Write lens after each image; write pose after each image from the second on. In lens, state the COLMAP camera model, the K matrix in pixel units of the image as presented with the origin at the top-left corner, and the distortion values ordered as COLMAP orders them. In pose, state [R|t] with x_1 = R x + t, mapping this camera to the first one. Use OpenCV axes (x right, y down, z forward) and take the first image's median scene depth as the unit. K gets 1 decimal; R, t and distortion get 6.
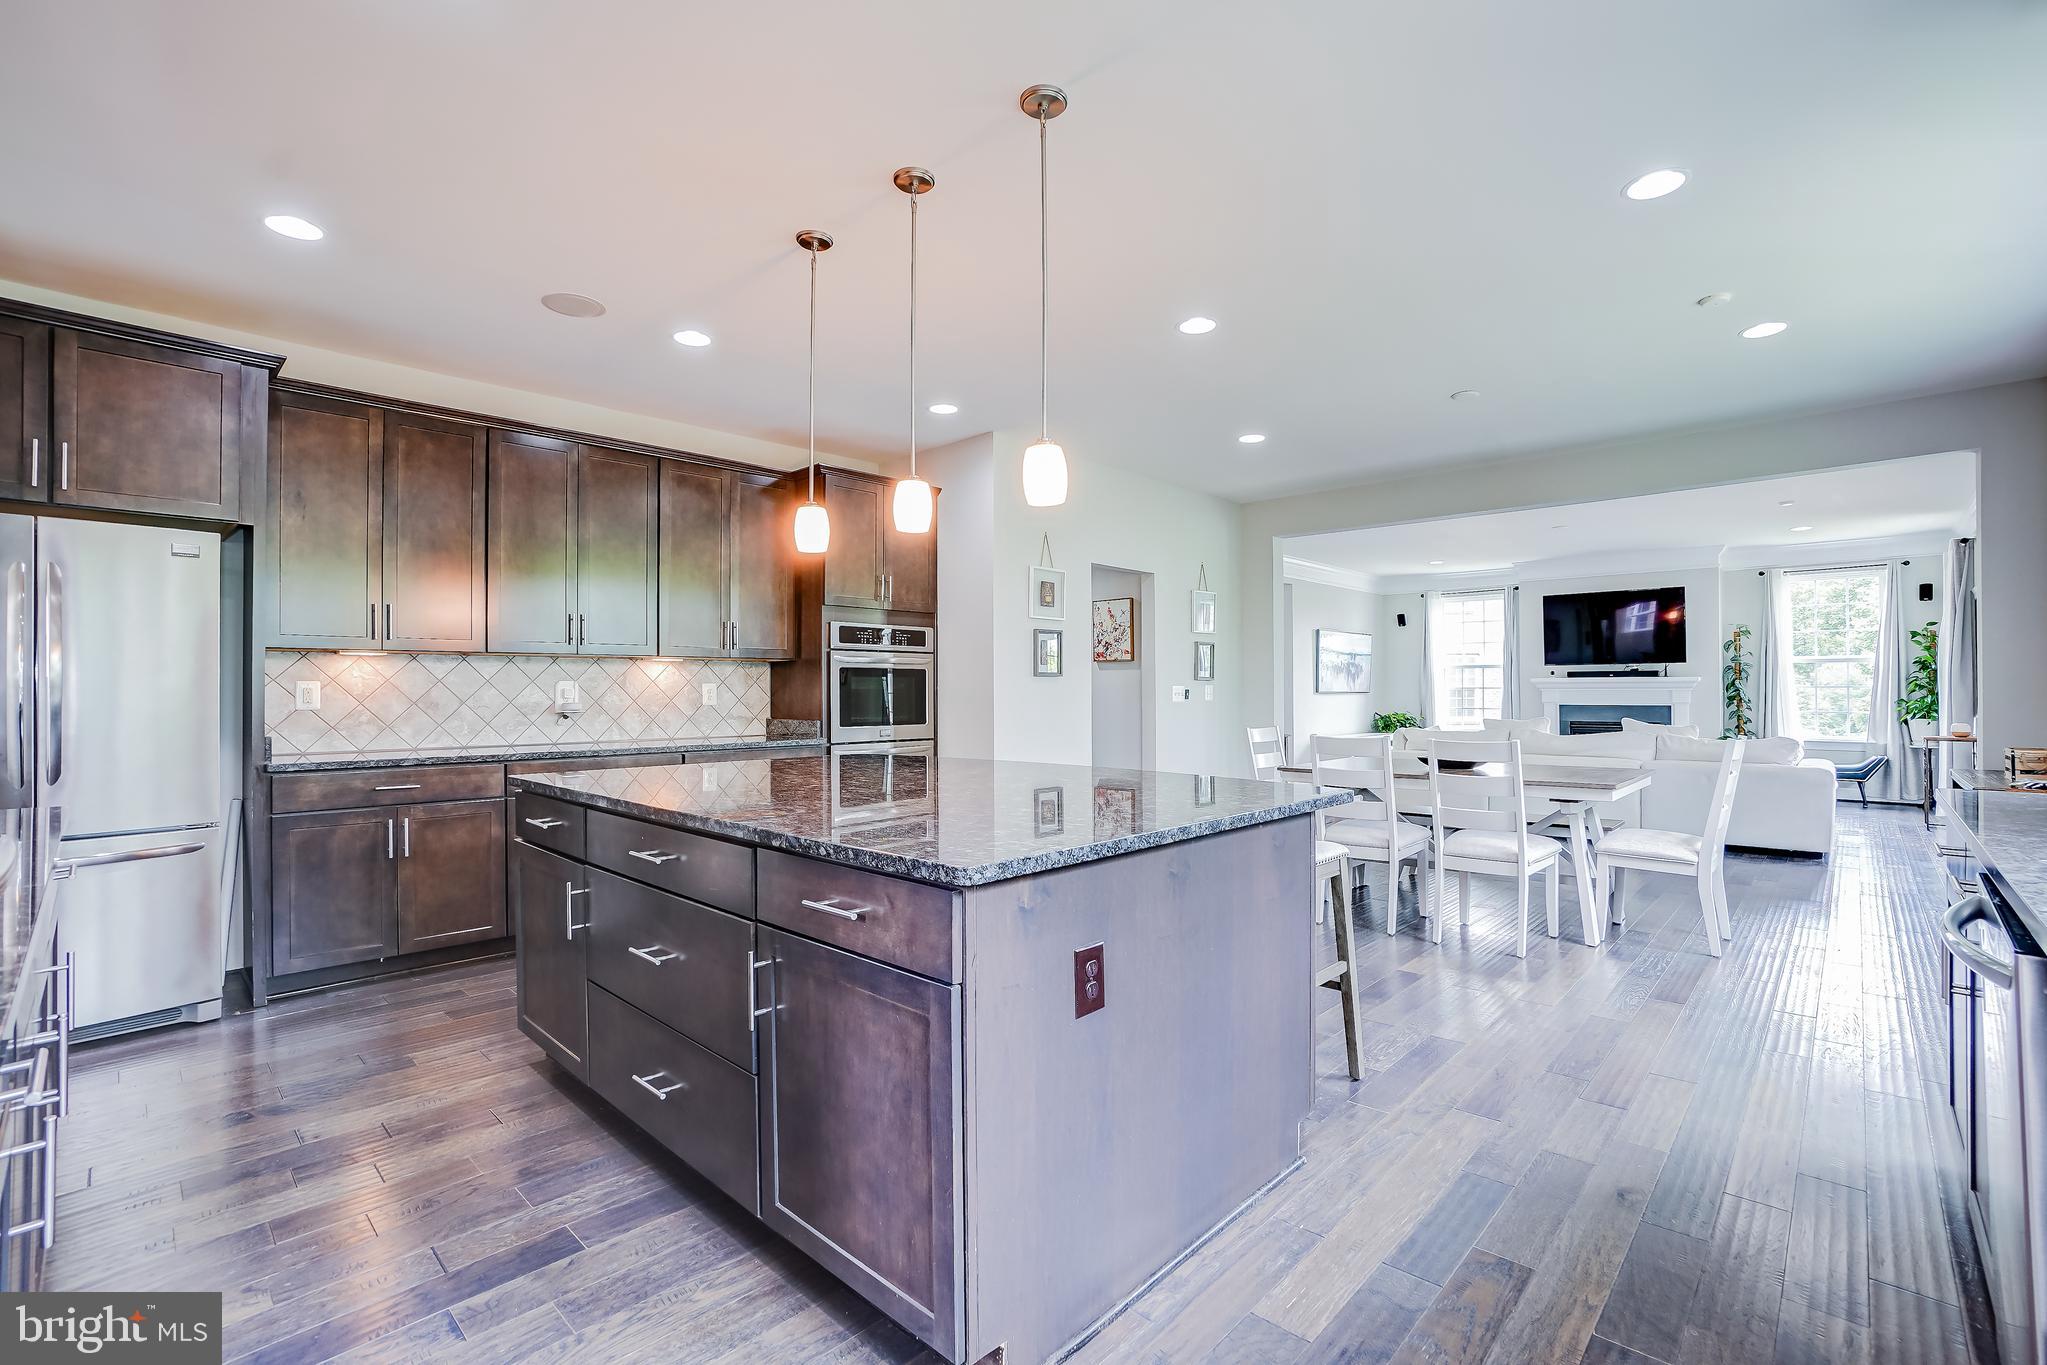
lens RADIAL K [[923.1, 0, 1051.4], [0, 923.1, 681.8], [0, 0, 1]] dist [-0.019627, 0.000368]
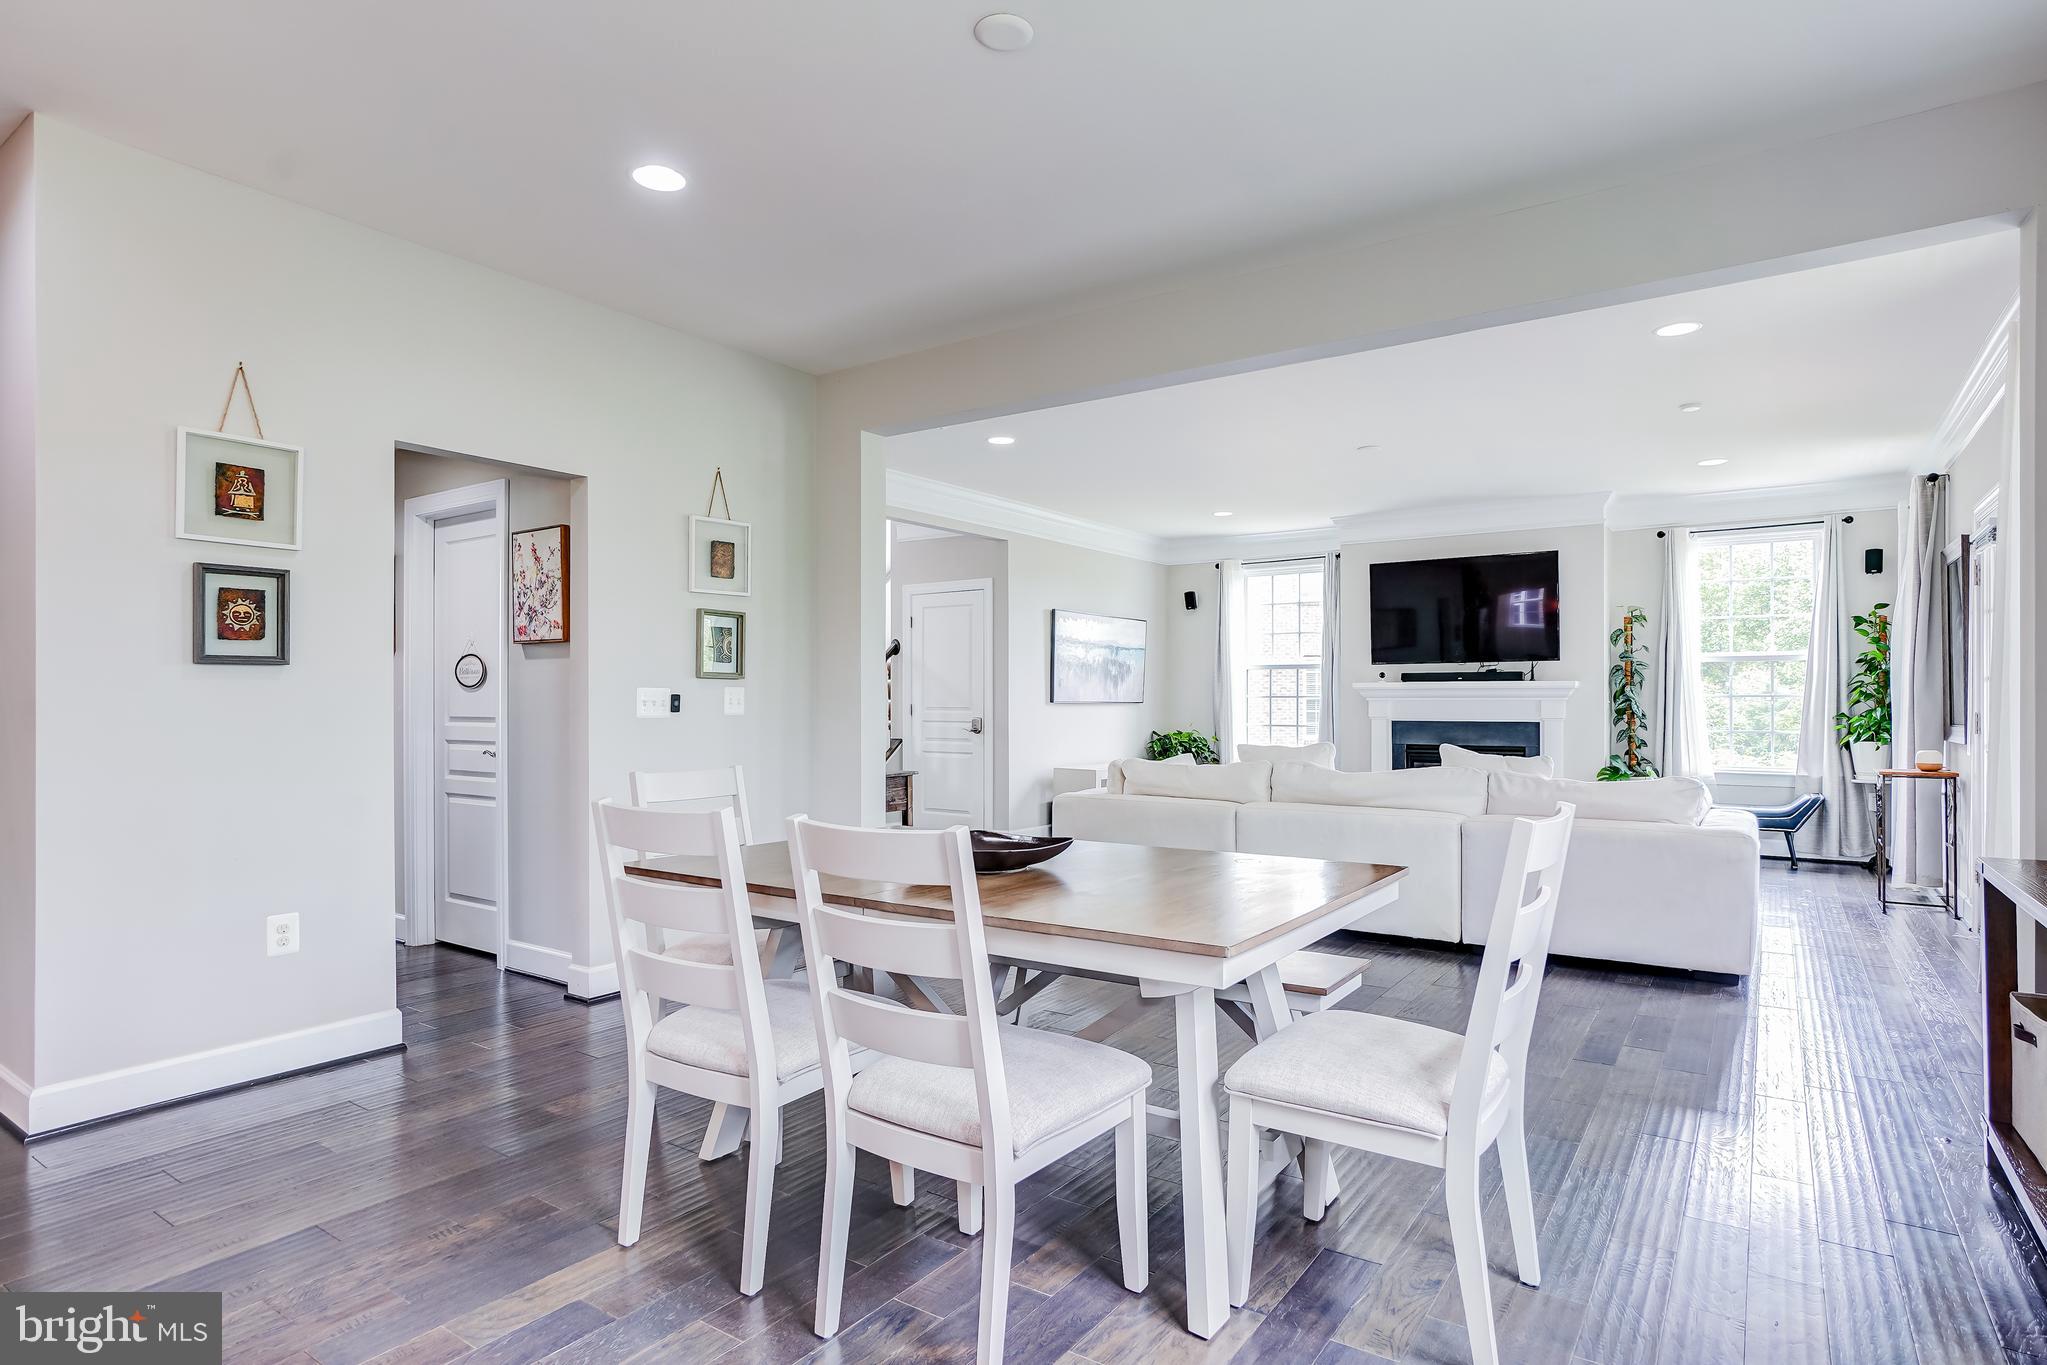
lens RADIAL K [[1108.3, 0, 1020.0], [0, 1108.3, 697.0], [0, 0, 1]] dist [-0.001925, -0.030949]
pose [[0.992228, 0.002623, 0.124406, 0.201176], [-0.003298, 0.999981, 0.005221, 0.004132], [-0.124390, -0.005590, 0.992218, 0.238736]]
